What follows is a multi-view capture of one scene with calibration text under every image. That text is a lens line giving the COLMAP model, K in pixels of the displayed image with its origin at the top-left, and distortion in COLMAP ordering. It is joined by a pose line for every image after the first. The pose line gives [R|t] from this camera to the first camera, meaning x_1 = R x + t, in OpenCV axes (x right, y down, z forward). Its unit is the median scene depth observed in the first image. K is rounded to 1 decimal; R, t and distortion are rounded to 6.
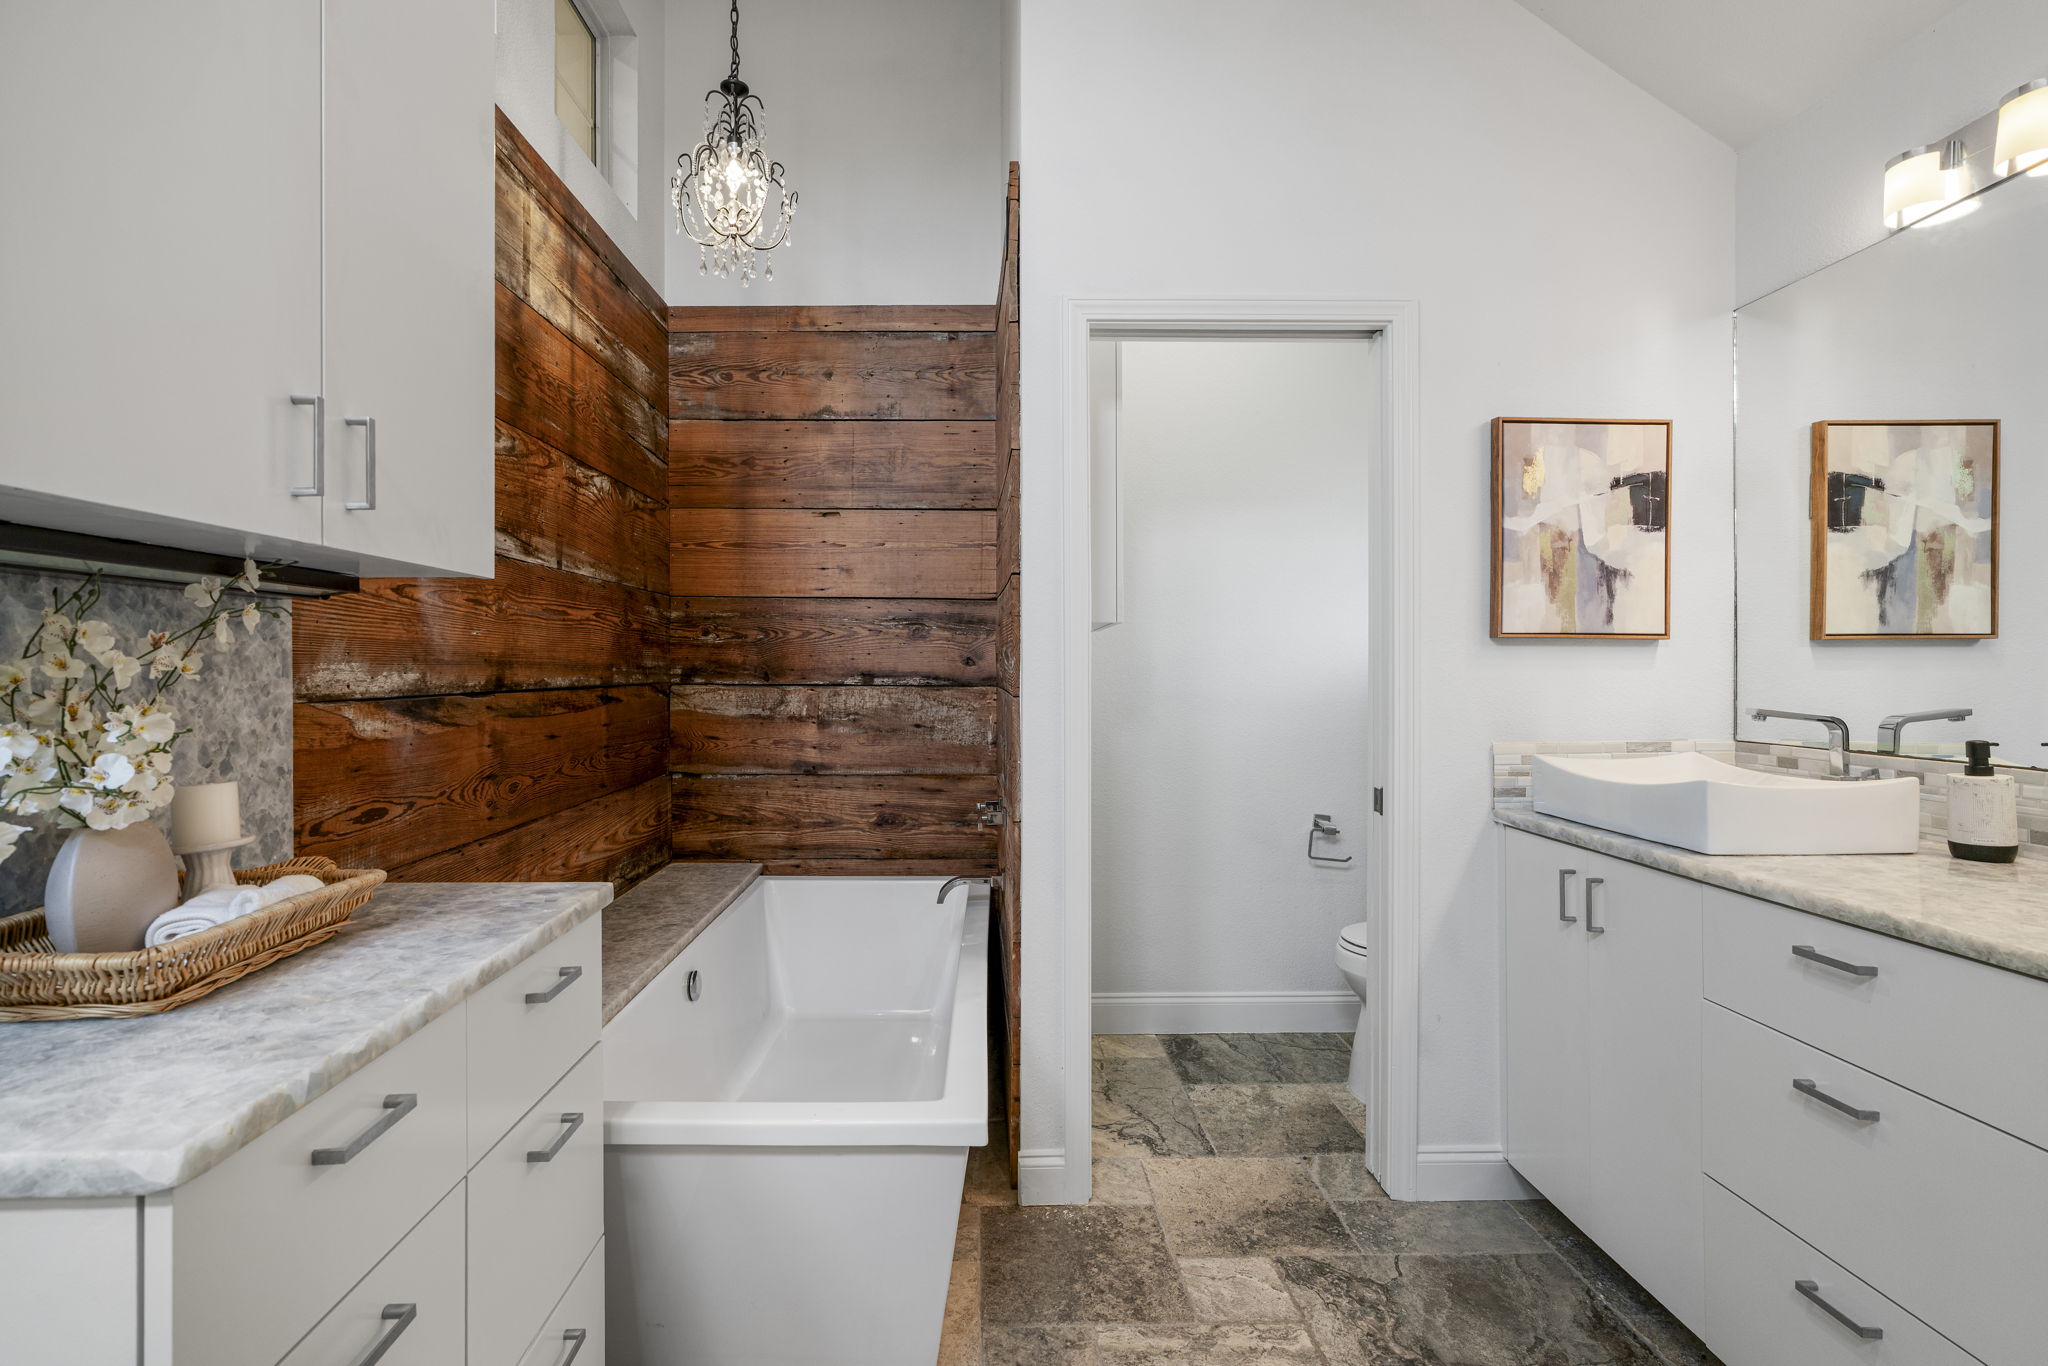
lens RADIAL K [[928.2, 0, 1016.9], [0, 928.2, 668.2], [0, 0, 1]] dist [0.000920, -0.000124]
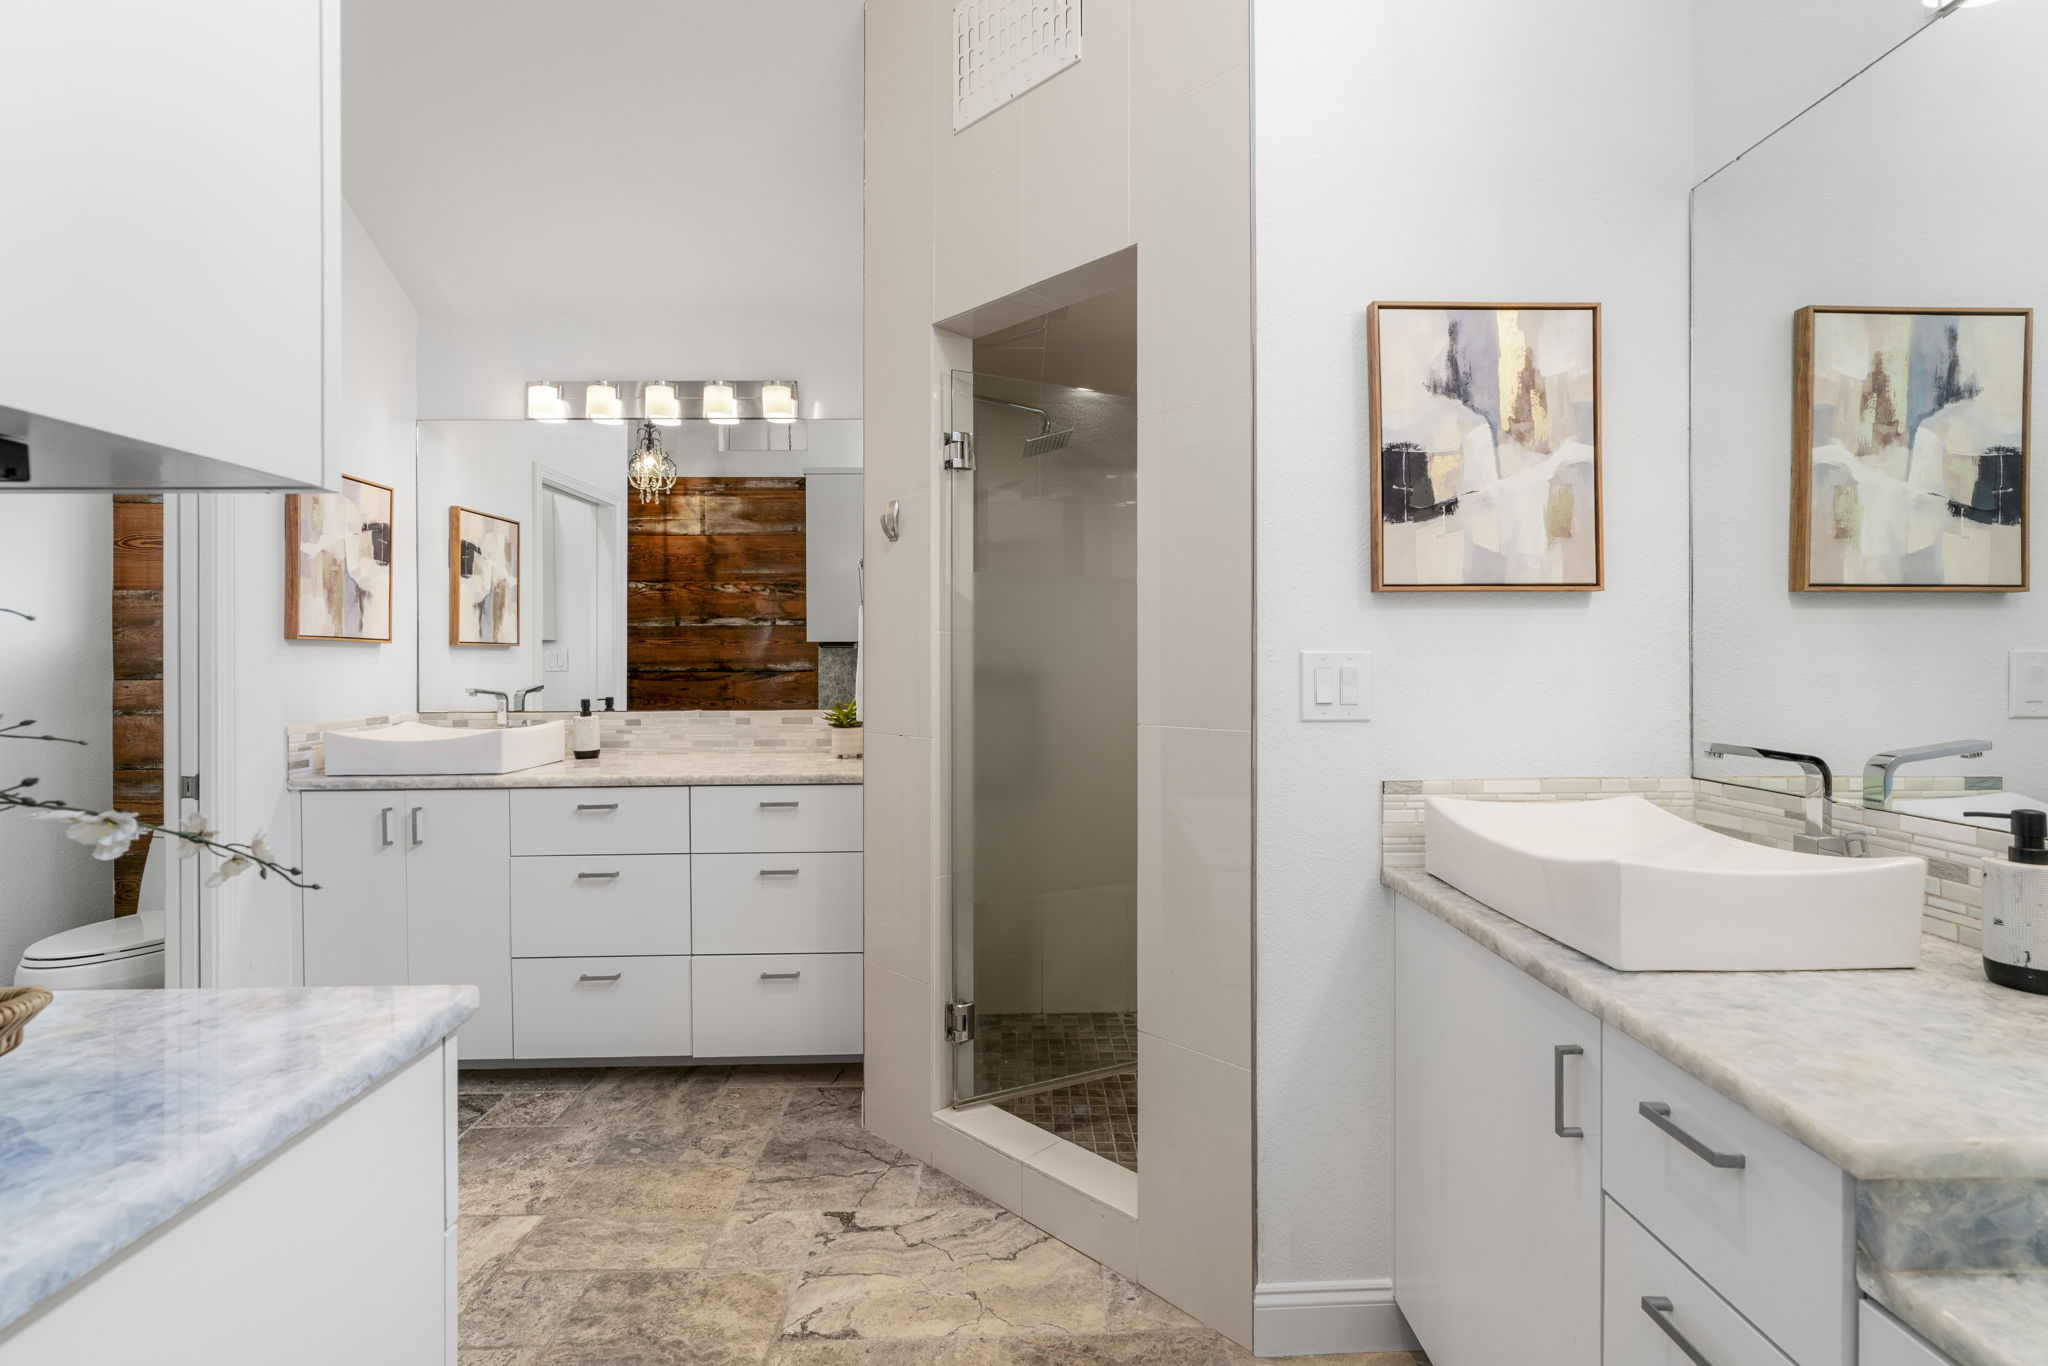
lens RADIAL K [[928.2, 0, 1026.3], [0, 928.2, 672.5], [0, 0, 1]] dist [0.000920, -0.000124]
pose [[0.006204, -0.013218, 0.999893, -0.705854], [0.001068, 0.999912, 0.013212, -0.004081], [-0.999980, 0.000986, 0.006218, 0.025810]]
